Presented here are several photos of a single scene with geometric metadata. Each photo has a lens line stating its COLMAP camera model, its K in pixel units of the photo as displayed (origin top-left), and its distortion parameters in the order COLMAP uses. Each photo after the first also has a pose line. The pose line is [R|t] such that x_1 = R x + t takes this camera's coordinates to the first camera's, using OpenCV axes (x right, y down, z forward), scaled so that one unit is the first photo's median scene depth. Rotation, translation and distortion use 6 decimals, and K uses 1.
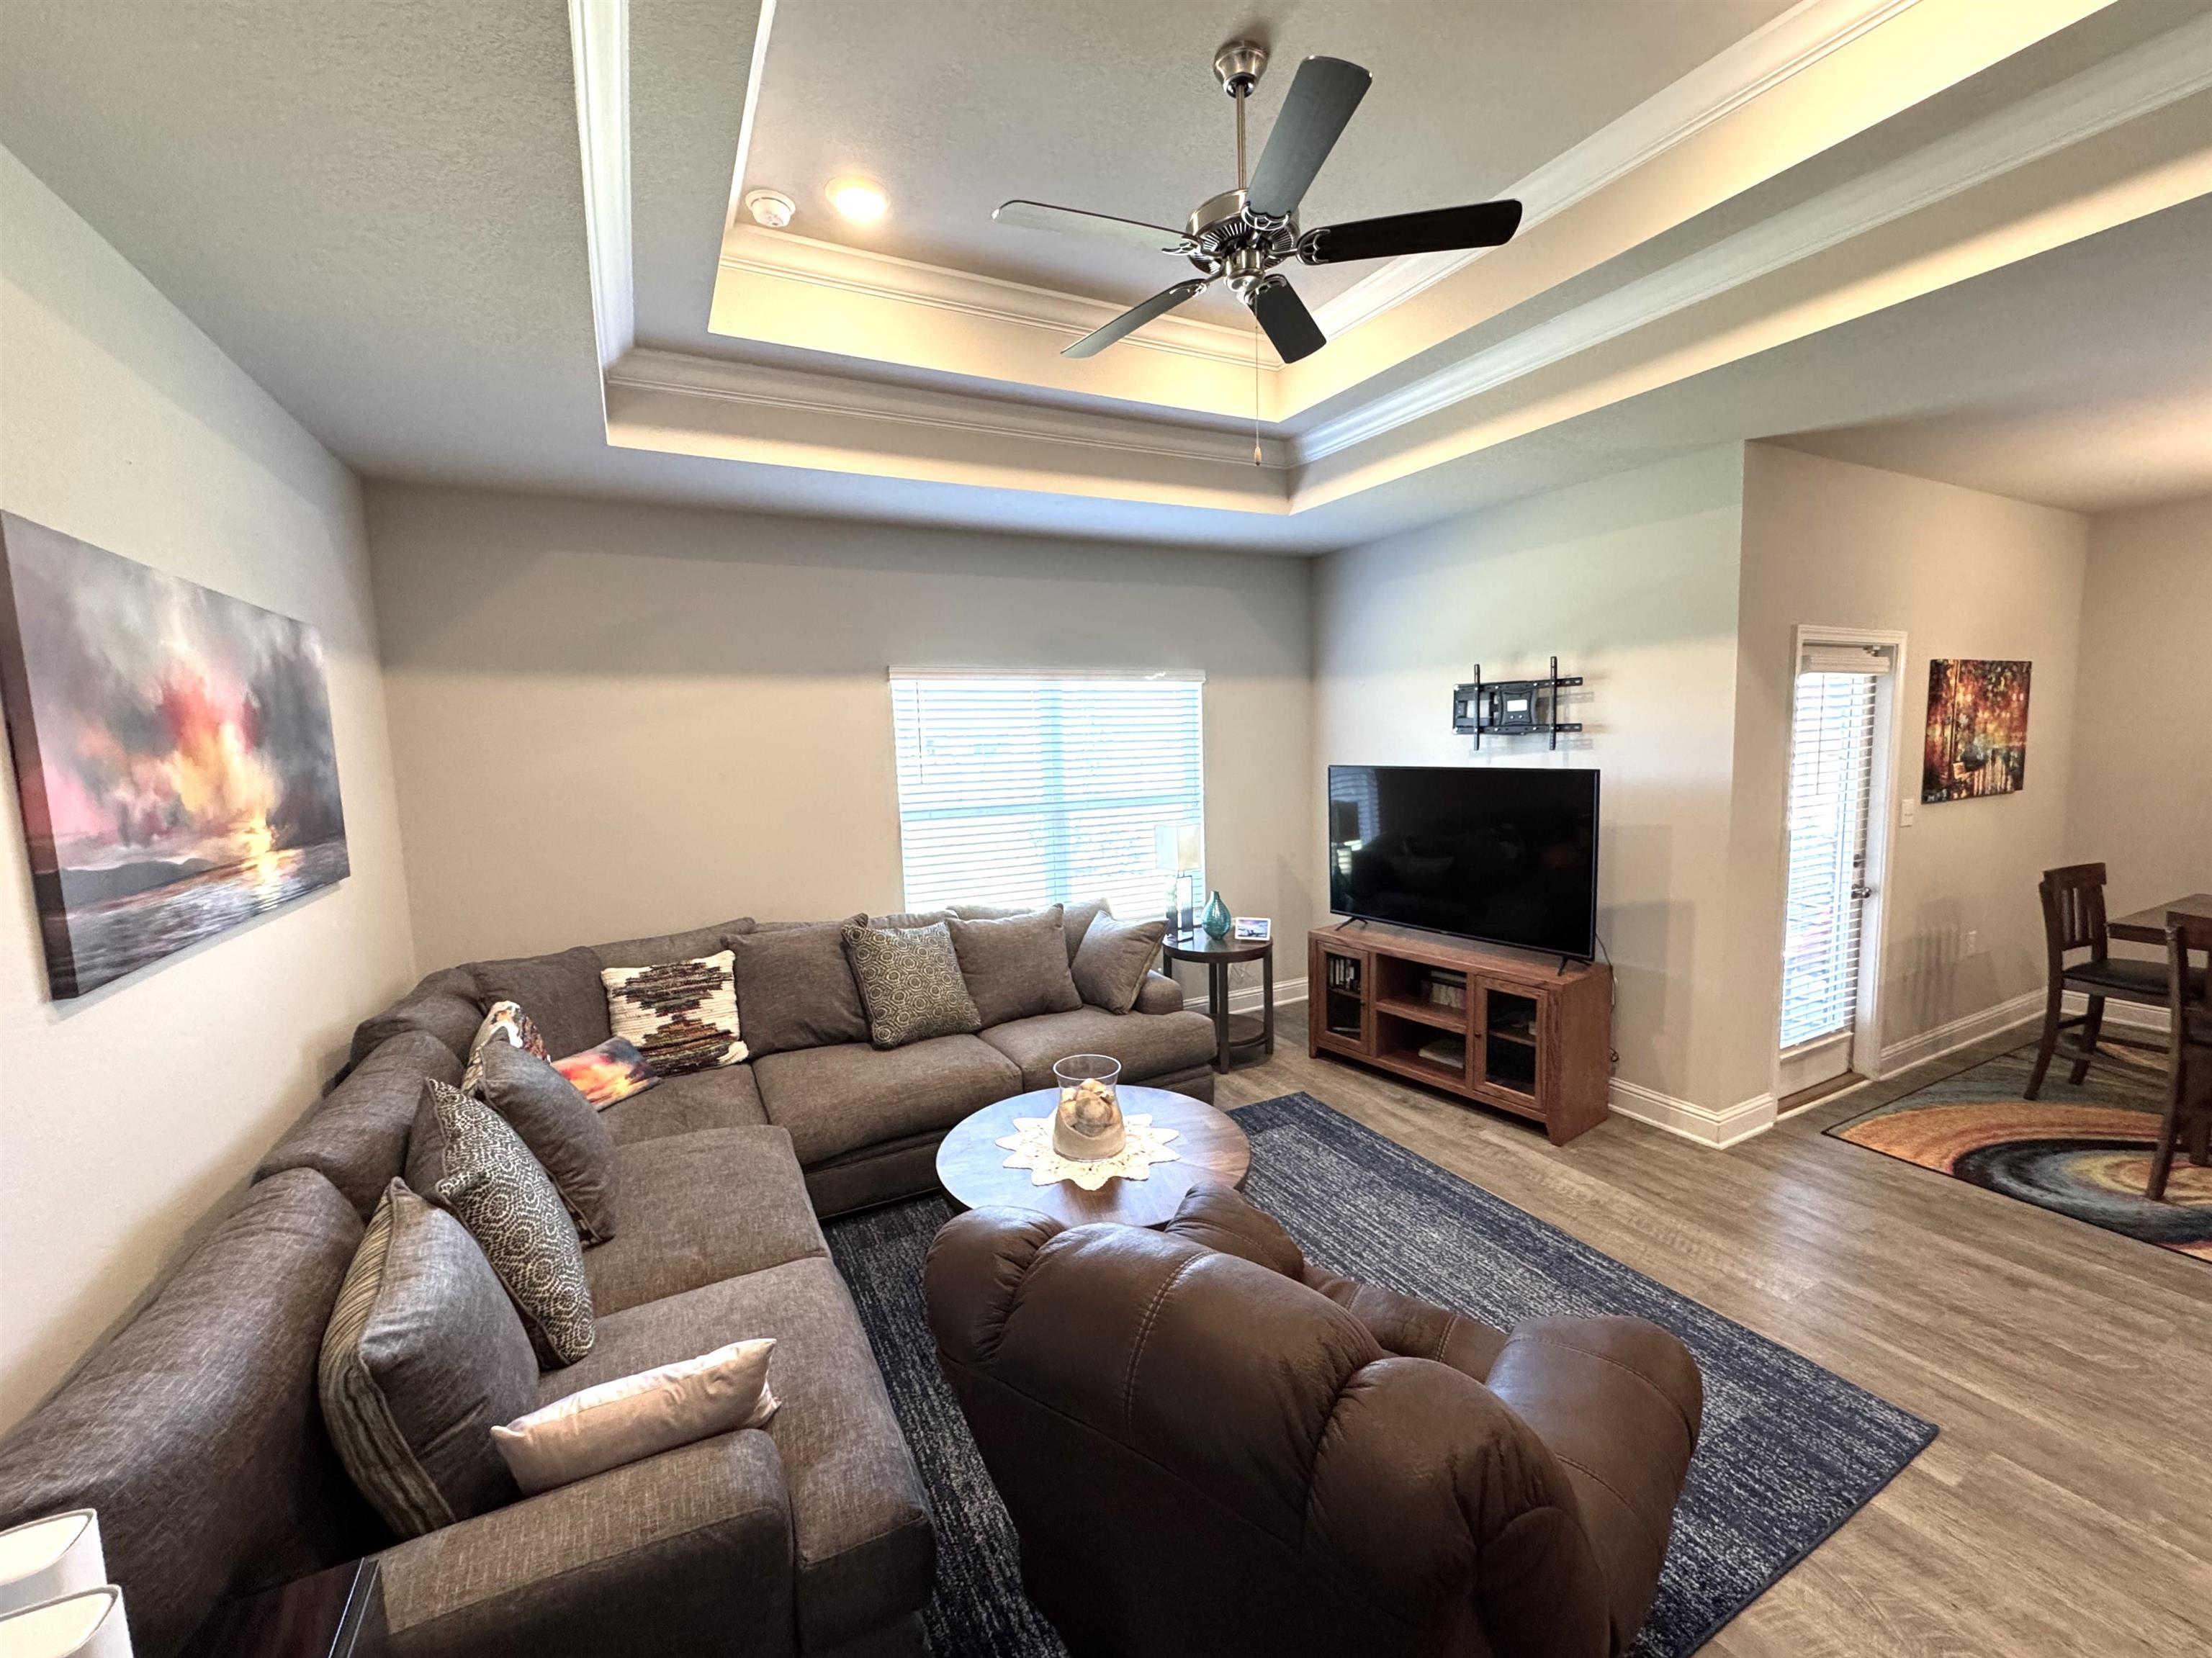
lens RADIAL K [[875.5, 0, 1076.6], [0, 875.5, 832.7], [0, 0, 1]] dist [-0.009896, 0.000591]
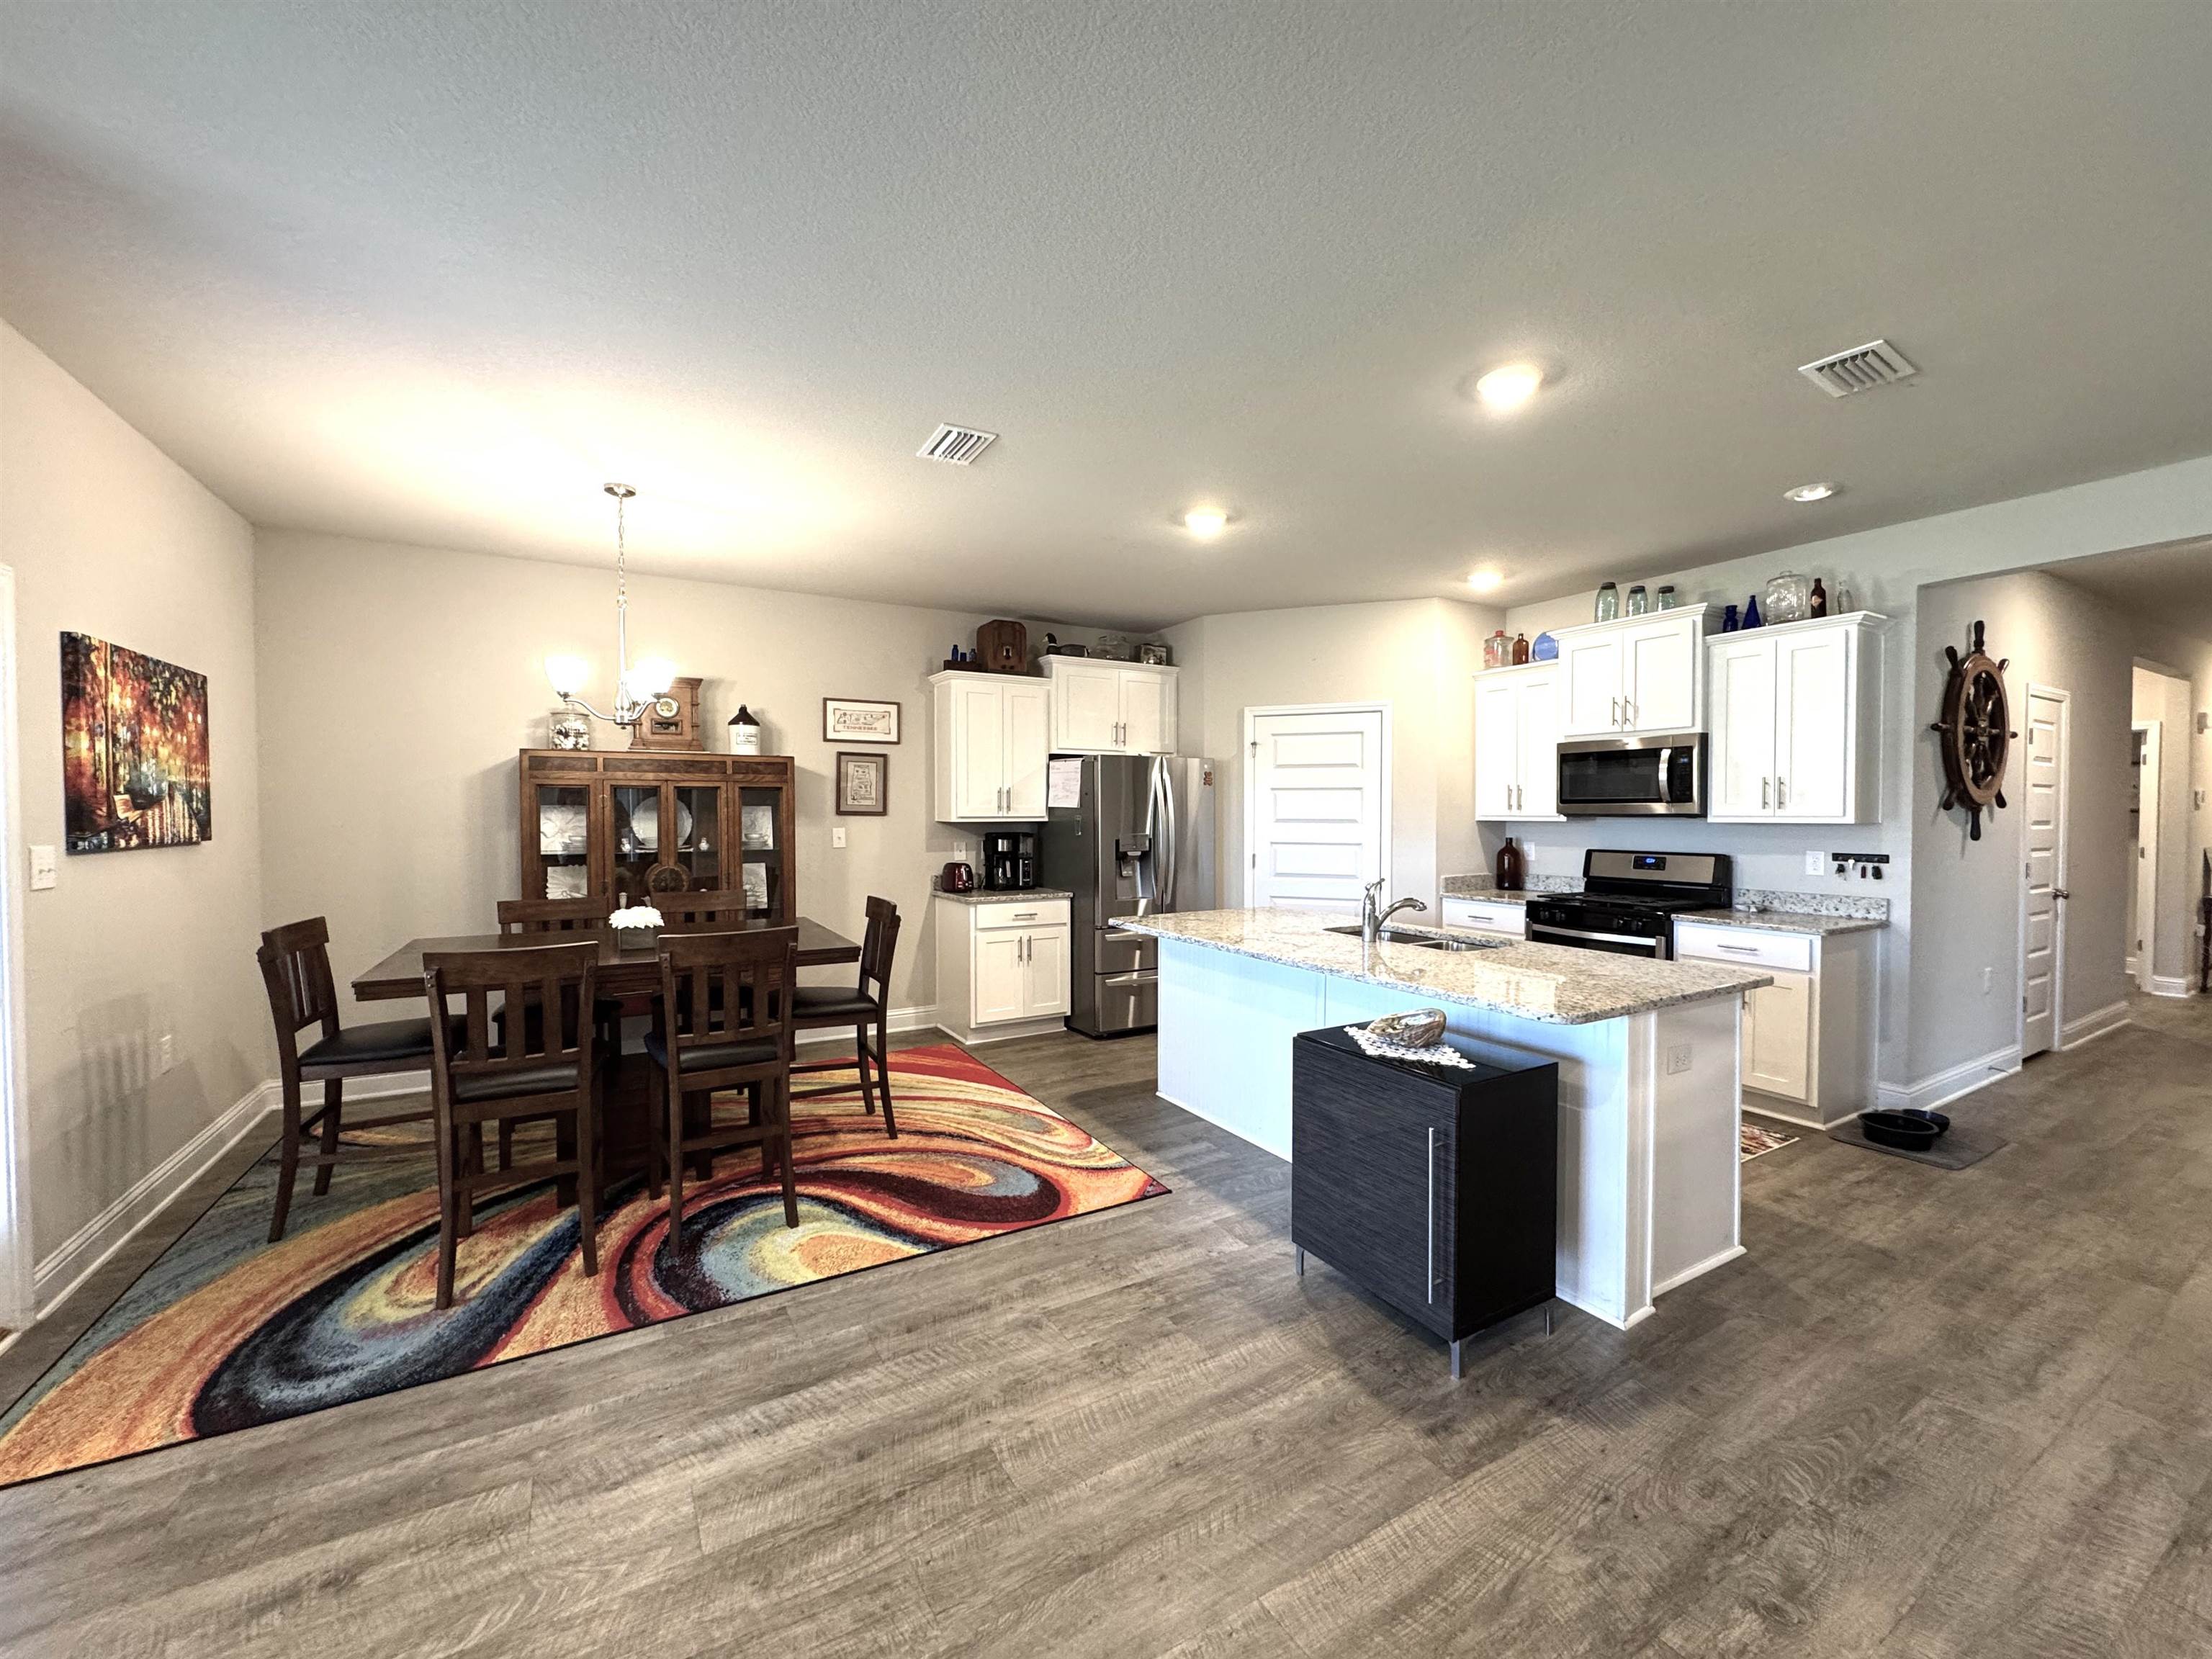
lens RADIAL K [[875.6, 0, 1115.5], [0, 875.6, 826.2], [0, 0, 1]] dist [-0.009896, 0.000591]
pose [[-0.084210, 0.013231, 0.996360, 0.362797], [0.113006, 0.993588, -0.003643, 0.046907], [-0.990019, 0.112288, -0.085165, 0.380788]]
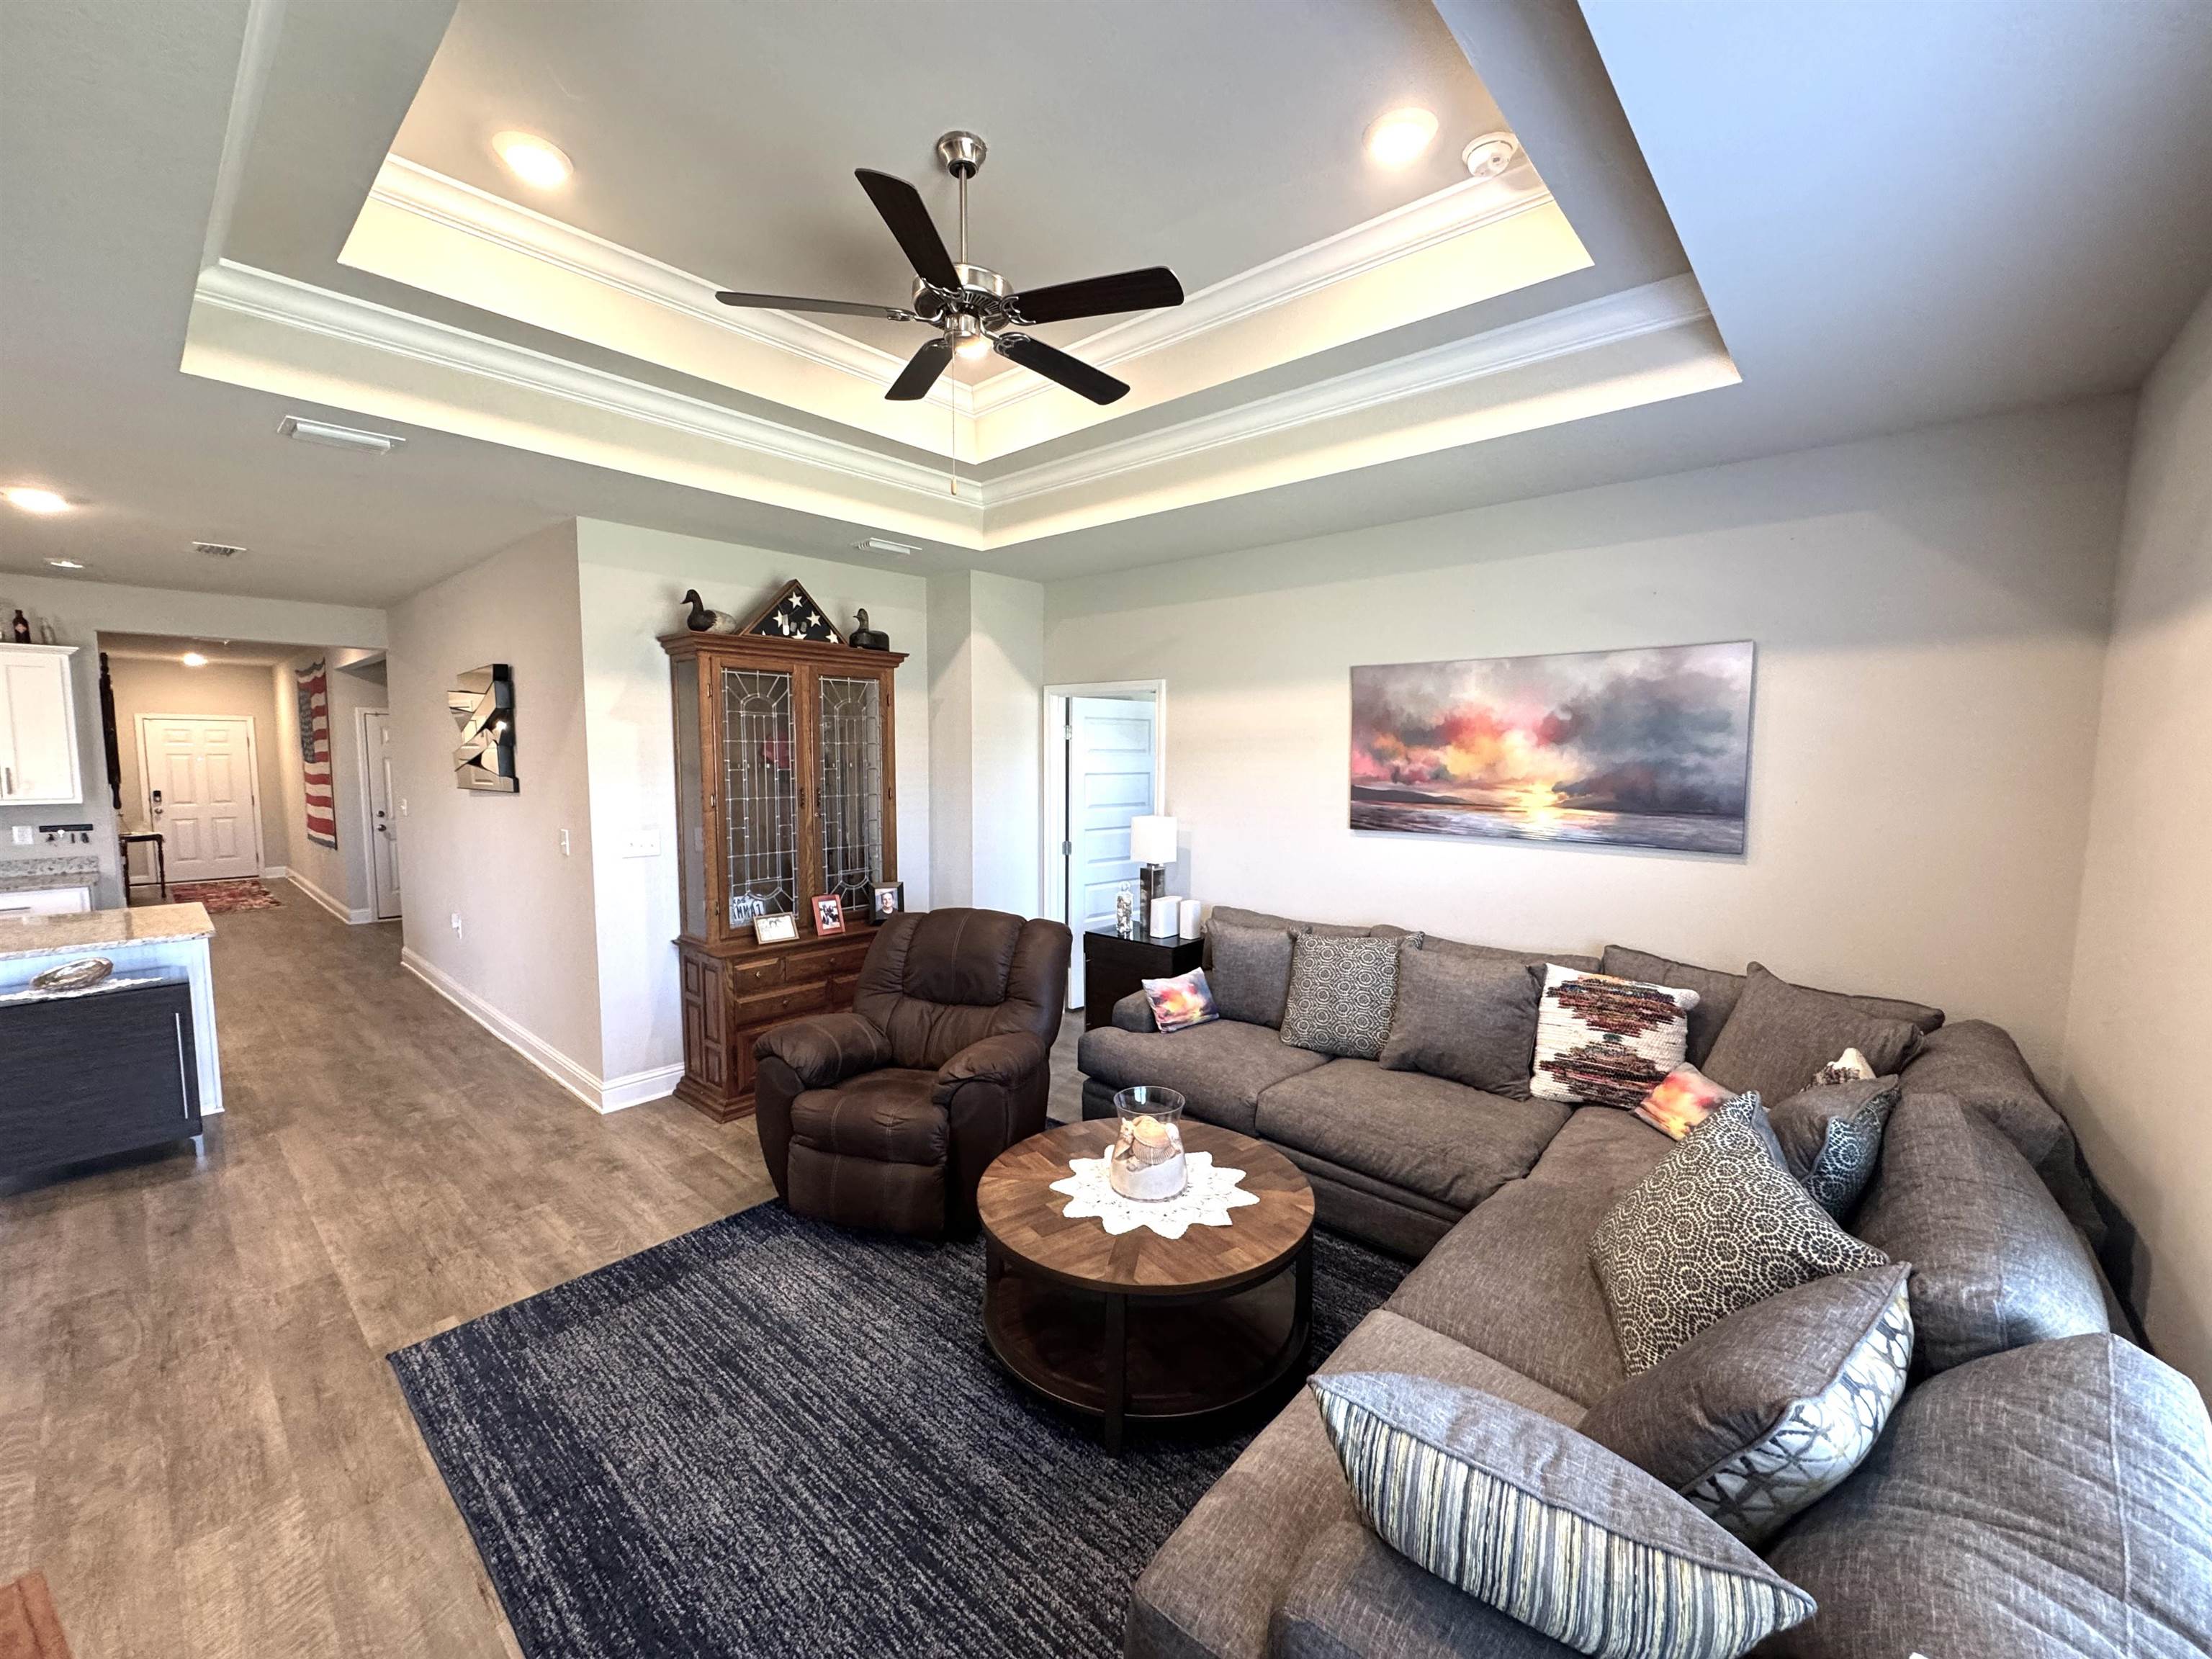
lens RADIAL K [[875.6, 0, 1096.8], [0, 875.6, 833.8], [0, 0, 1]] dist [-0.009896, 0.000591]
pose [[-0.922418, 0.057822, -0.381839, 0.353295], [-0.022408, 0.979049, 0.202388, -0.172497], [0.385541, 0.195242, -0.901797, 1.537233]]
